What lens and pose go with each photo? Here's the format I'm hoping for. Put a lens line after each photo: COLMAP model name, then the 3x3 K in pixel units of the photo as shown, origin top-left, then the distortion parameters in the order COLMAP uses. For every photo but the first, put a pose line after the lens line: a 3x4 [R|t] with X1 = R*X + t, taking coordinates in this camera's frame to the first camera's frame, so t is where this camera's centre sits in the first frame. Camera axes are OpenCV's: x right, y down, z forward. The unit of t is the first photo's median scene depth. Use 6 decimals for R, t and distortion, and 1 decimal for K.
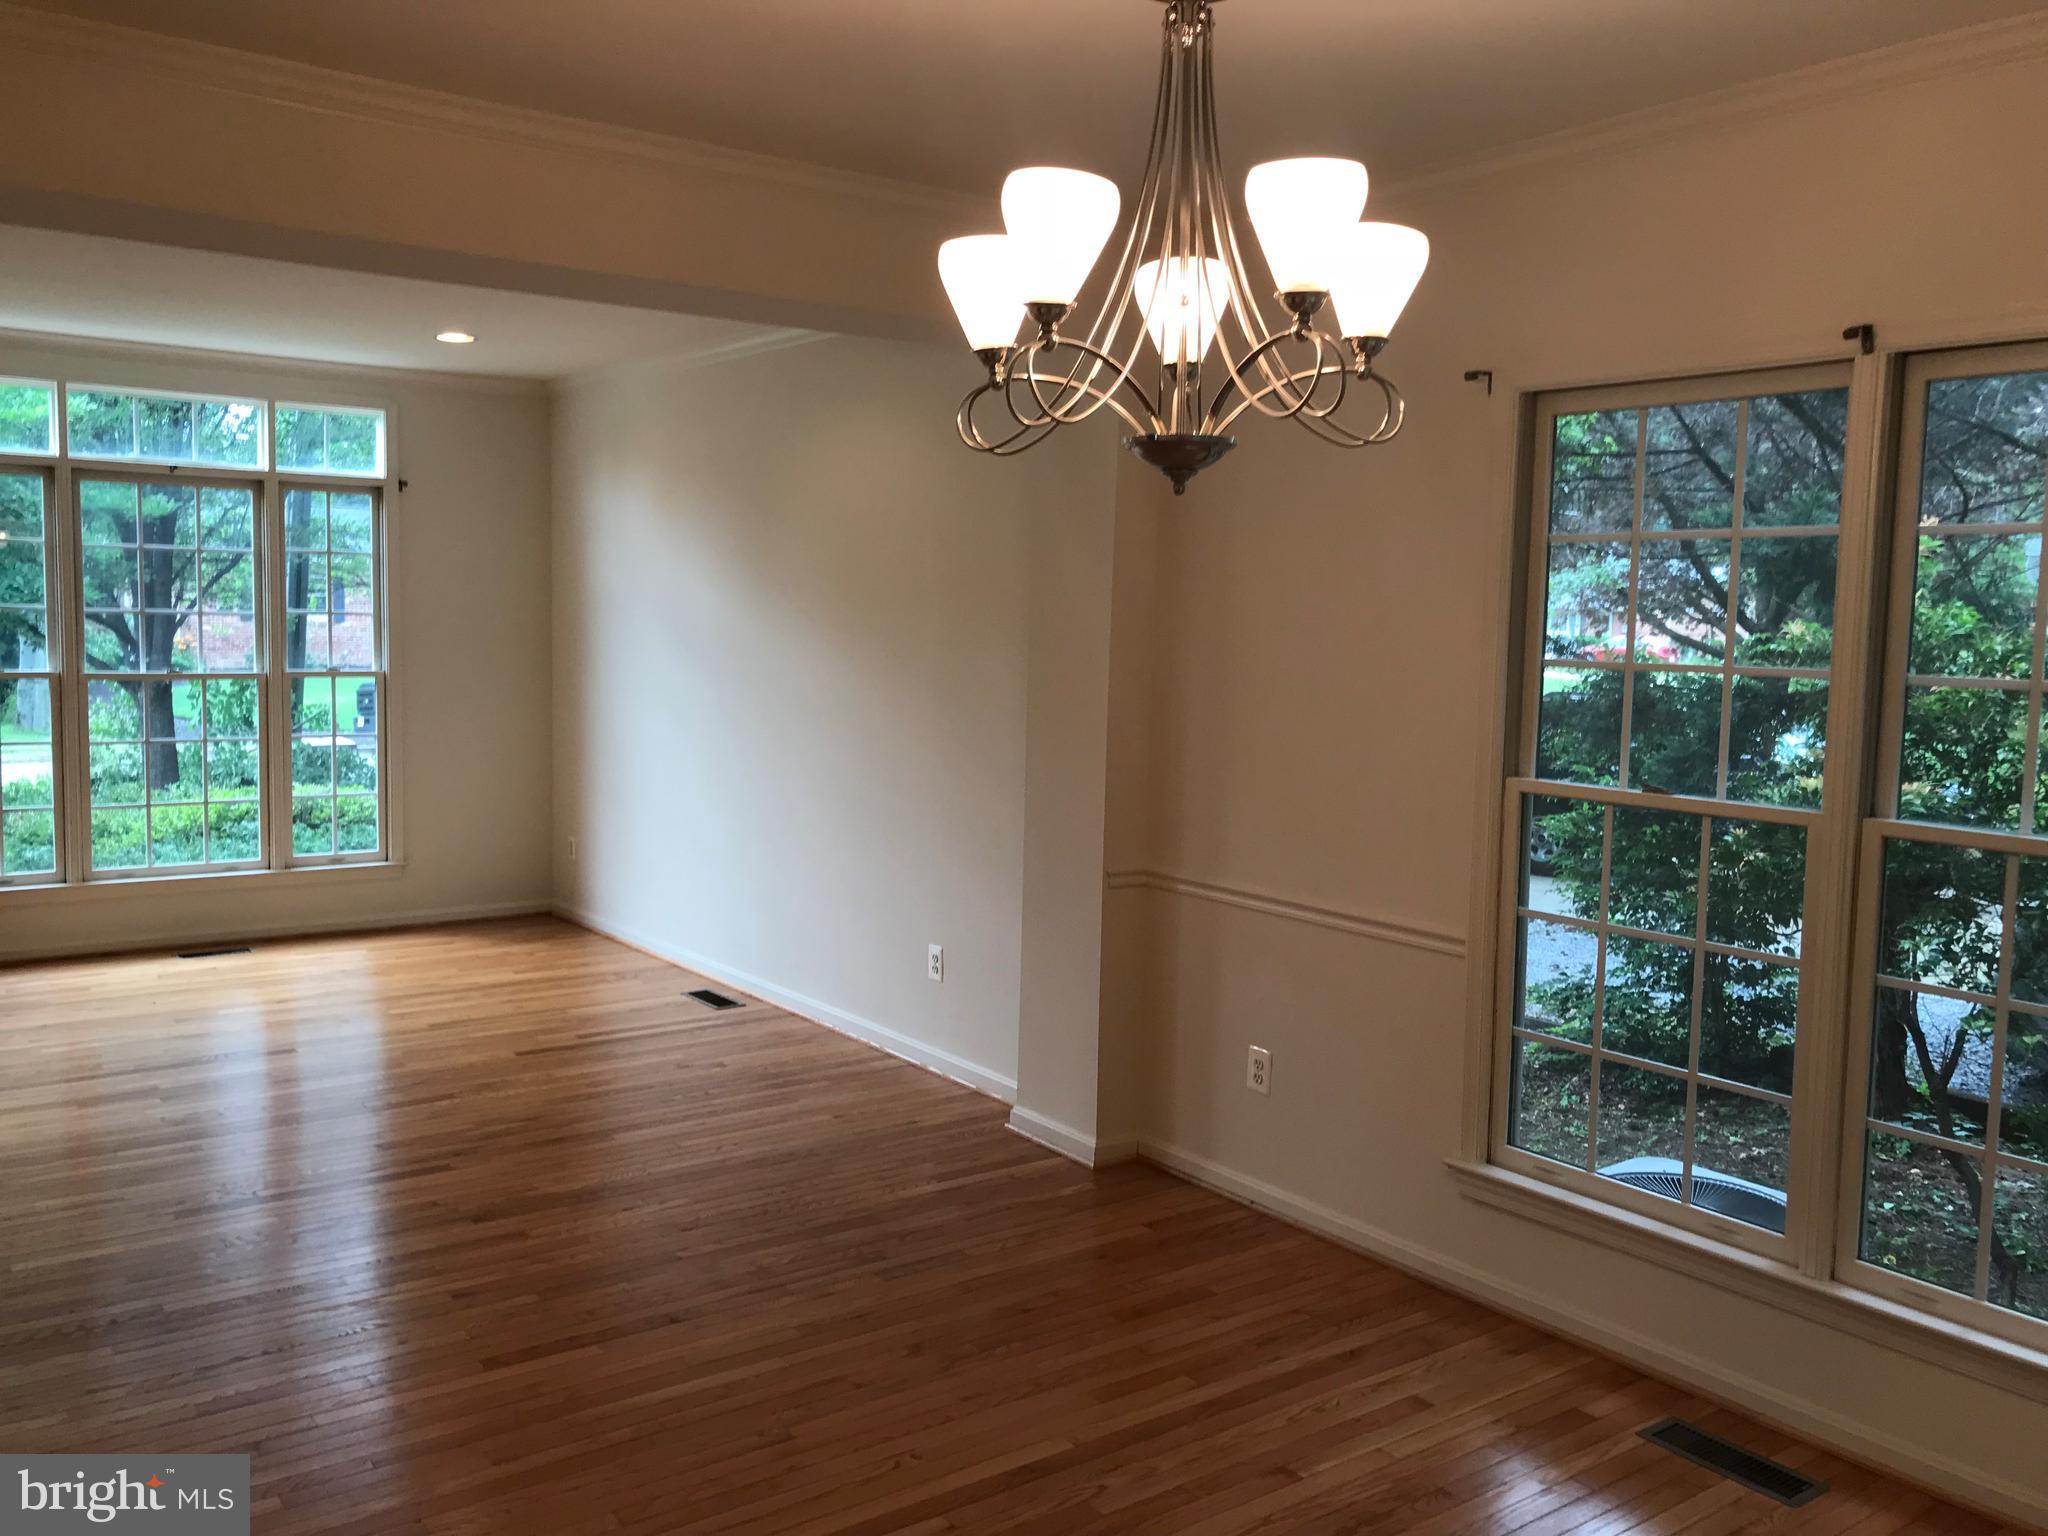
lens RADIAL K [[1677.1, 0, 998.8], [0, 1677.1, 771.8], [0, 0, 1]] dist [0.036272, -0.050886]
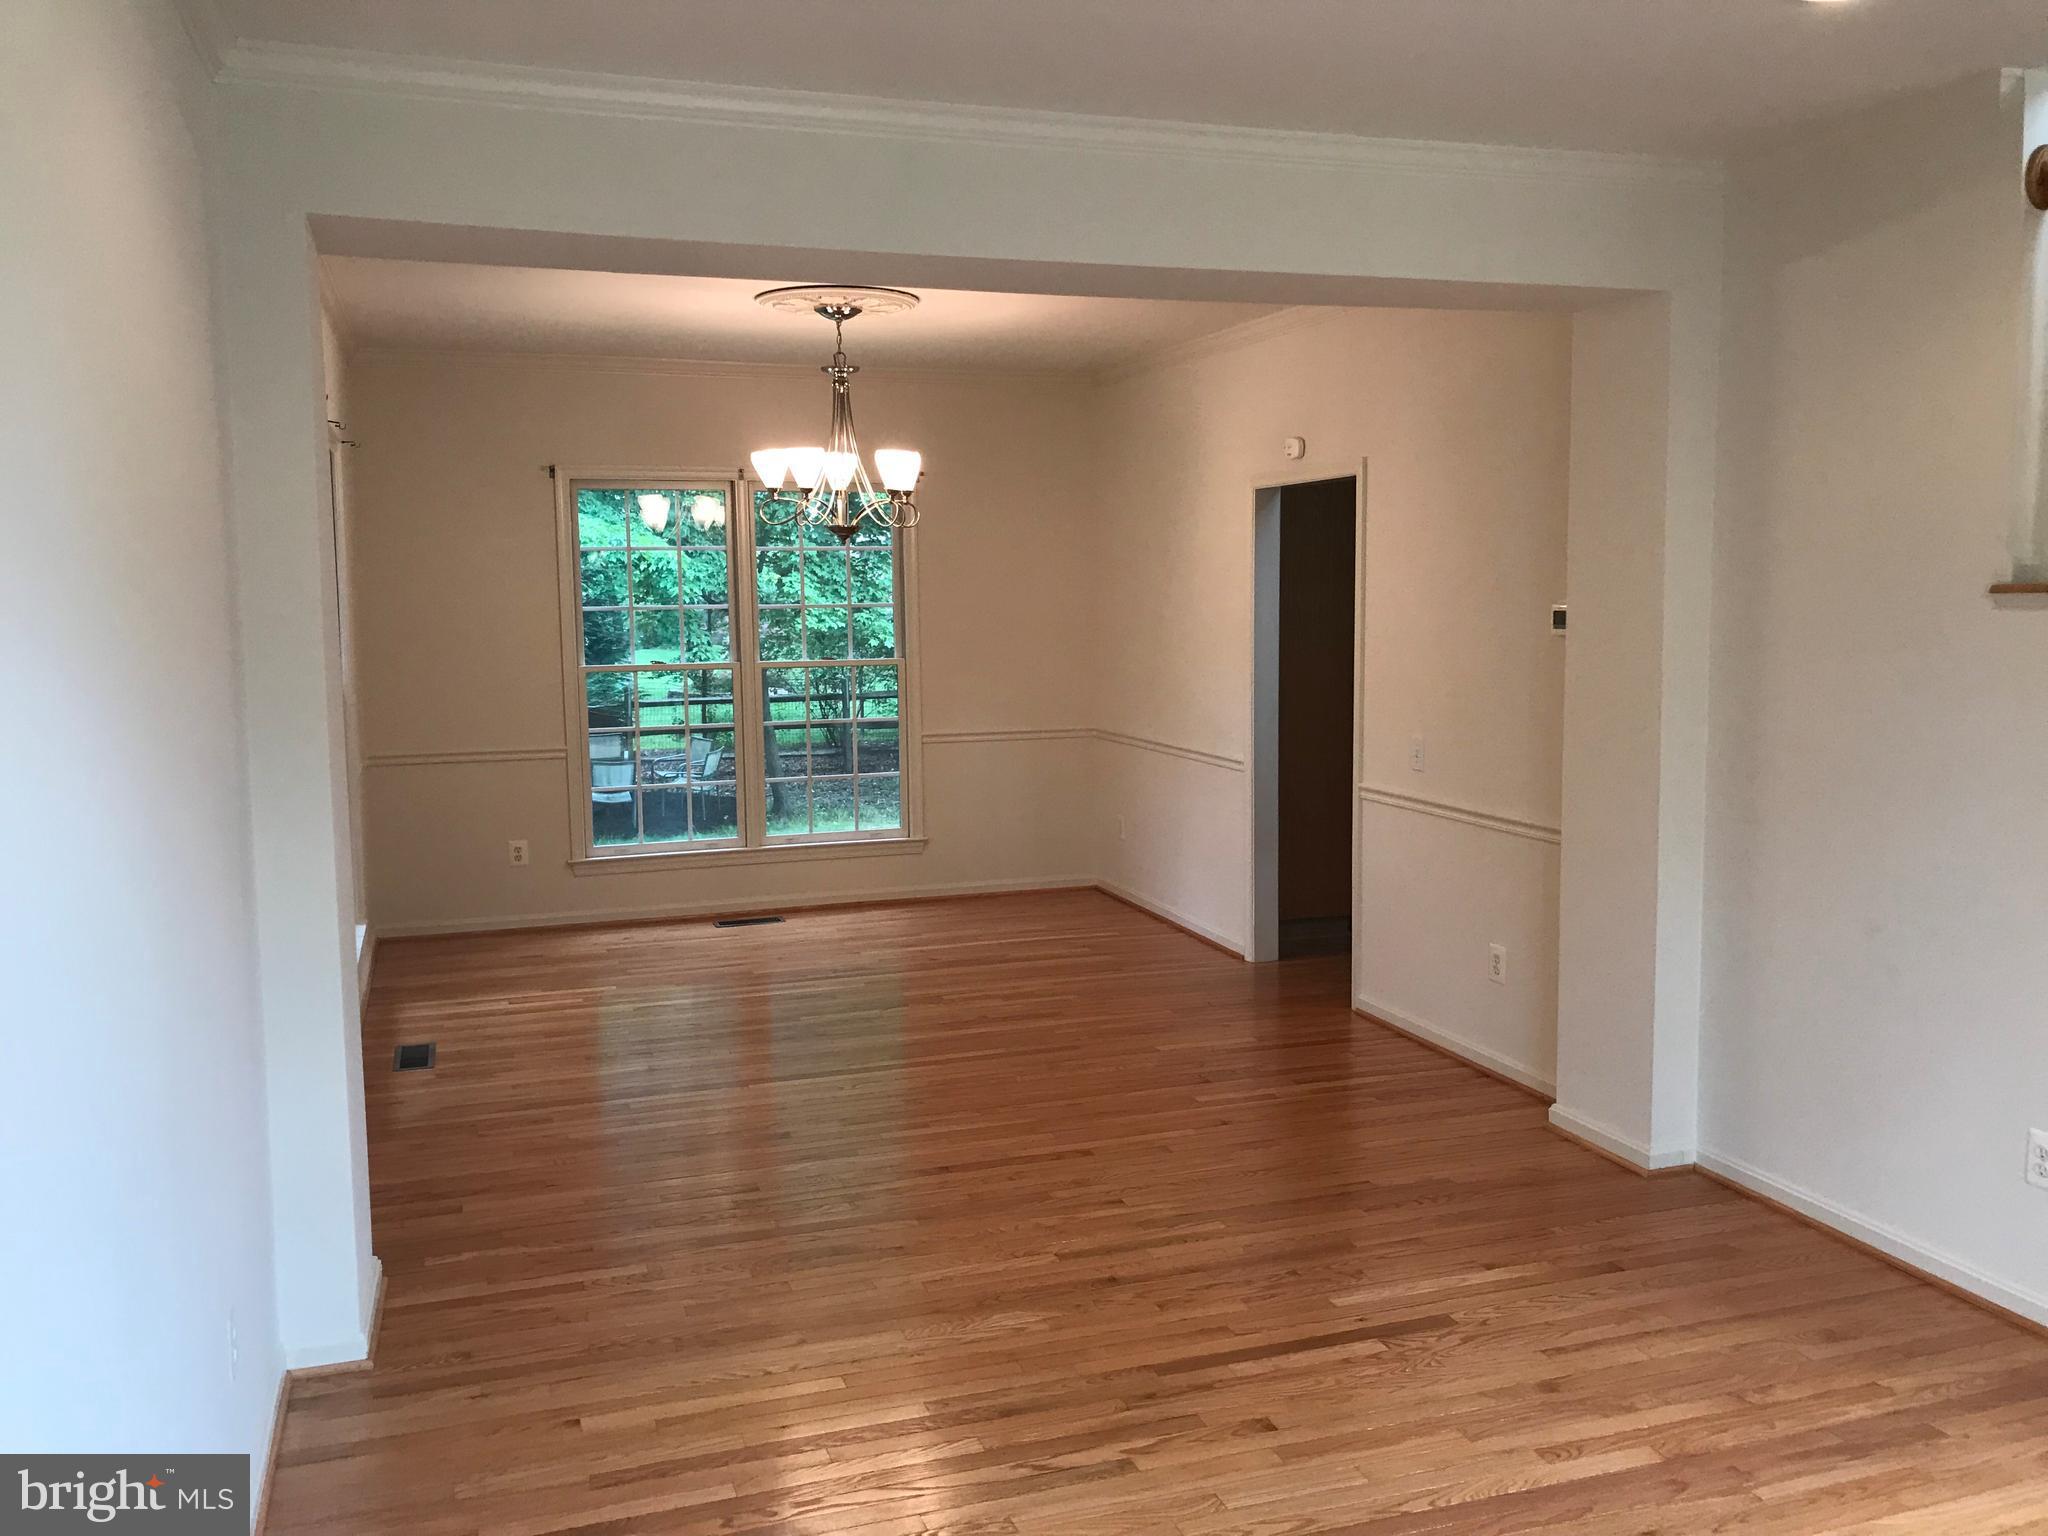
lens RADIAL K [[1668.2, 0, 1024.0], [0, 1668.2, 768.0], [0, 0, 1]] dist [0.010611, -0.011957]
pose [[-0.955481, -0.043672, 0.291803, -0.429345], [0.020589, 0.976706, 0.213592, -0.161368], [-0.294333, 0.210091, -0.932325, 1.491420]]
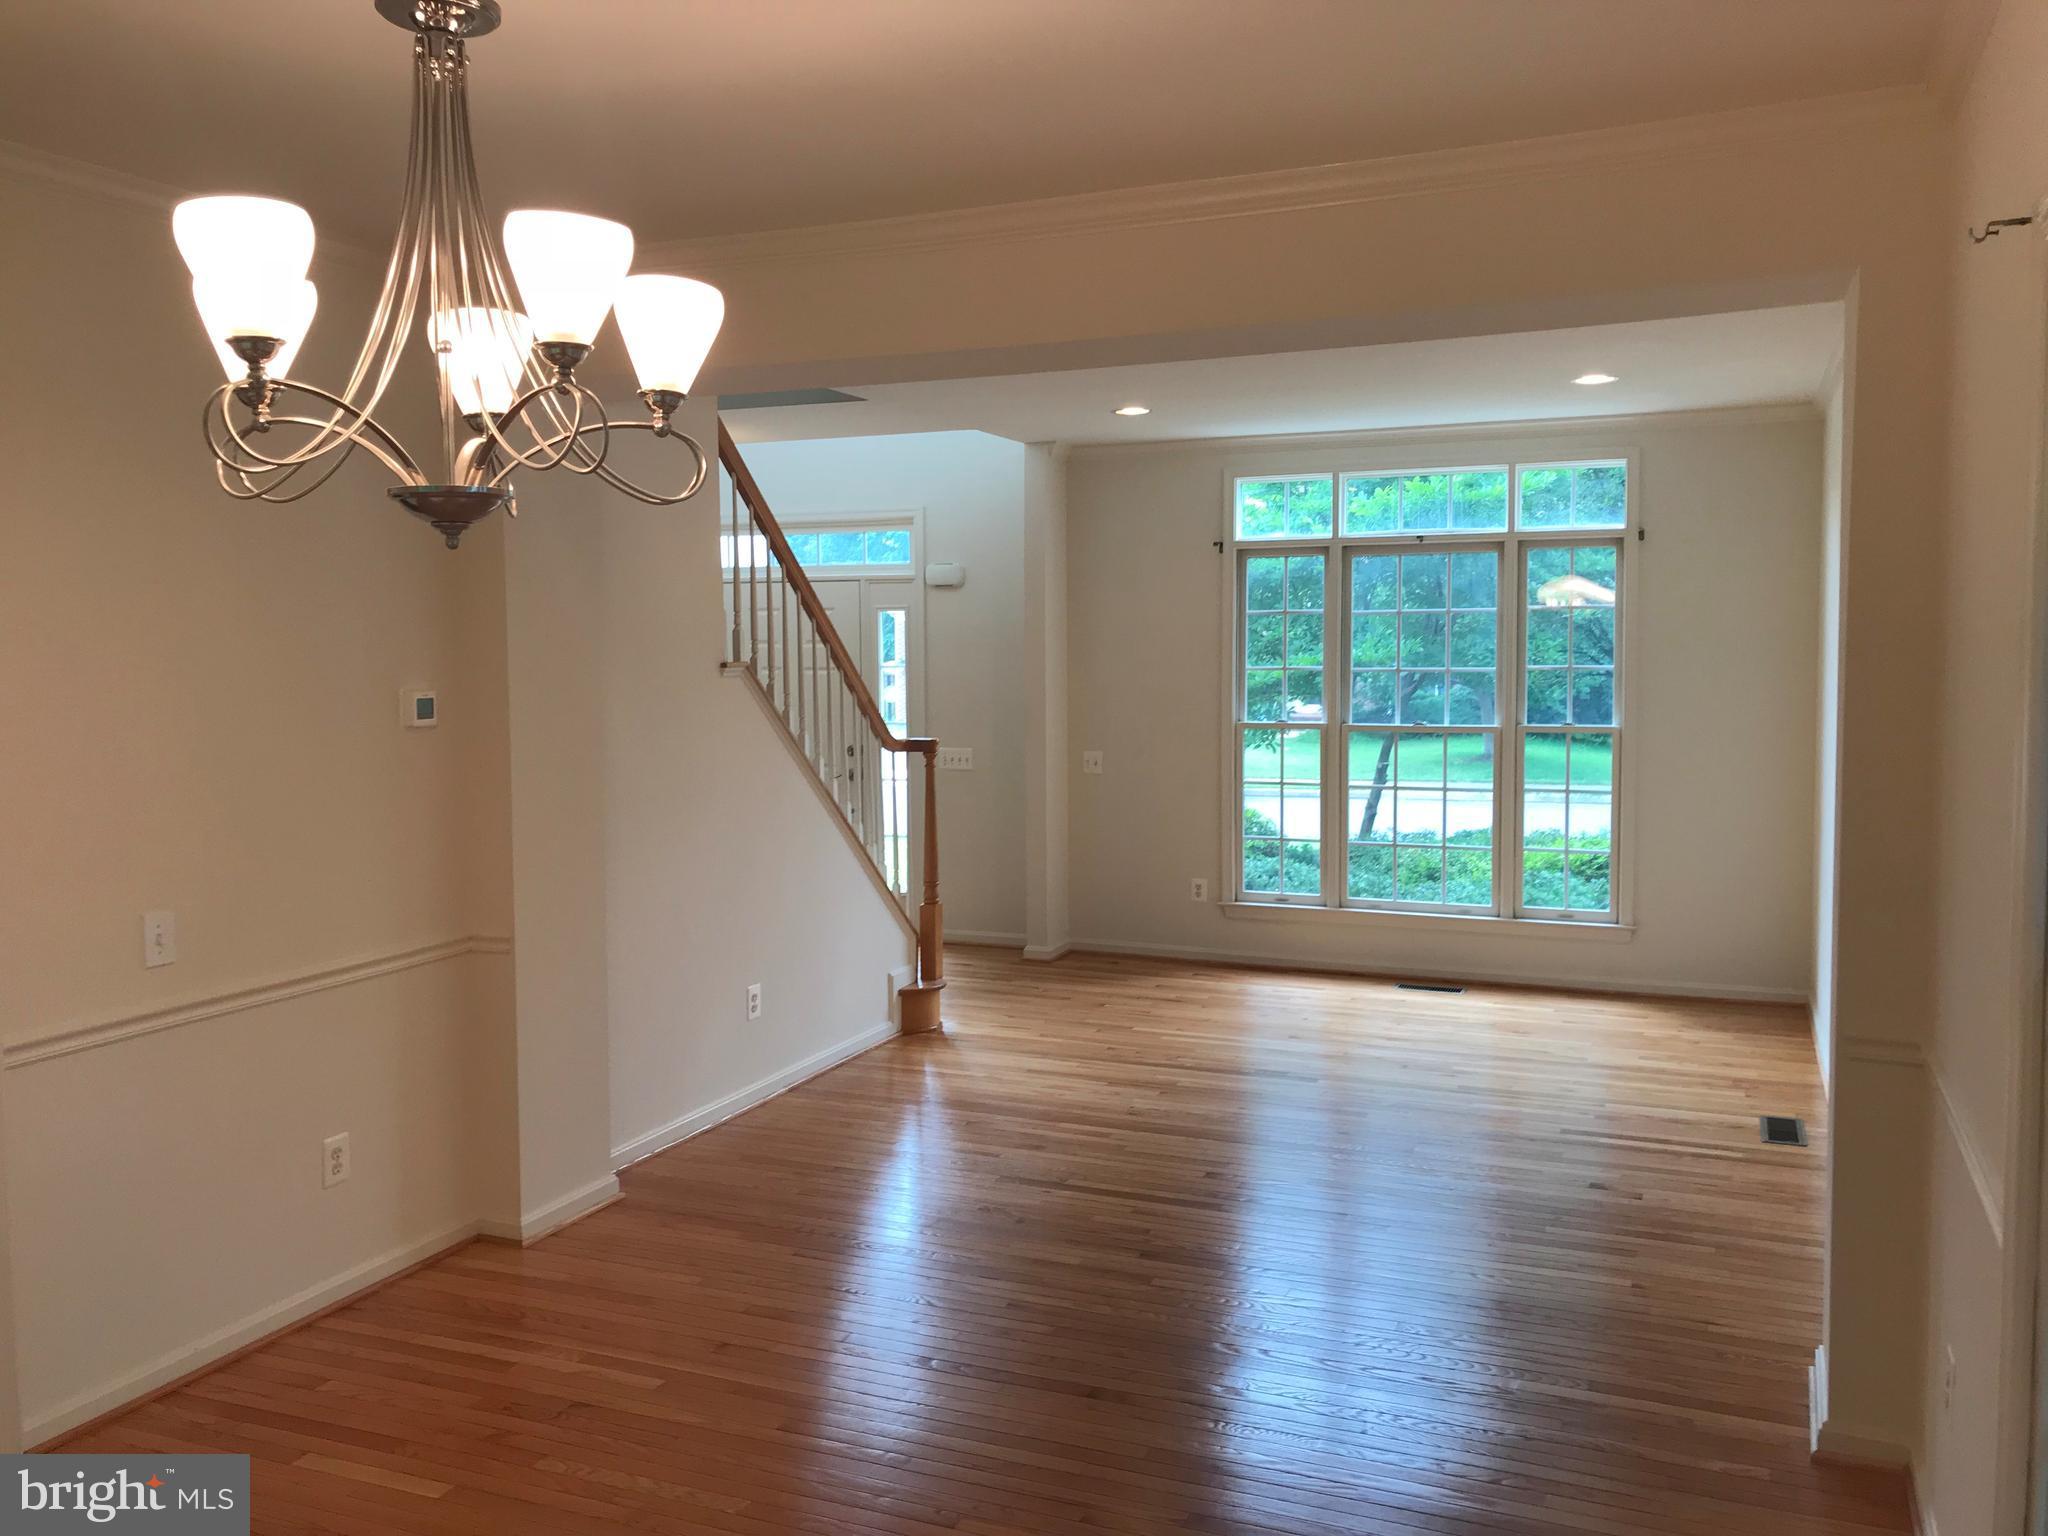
lens RADIAL K [[1668.2, 0, 1024.0], [0, 1668.2, 768.0], [0, 0, 1]] dist [0.010611, -0.011957]
pose [[0.518586, 0.037978, -0.854182, 0.432302], [-0.065824, 0.997822, 0.004401, -0.027785], [0.852488, 0.053943, 0.519956, 0.321008]]
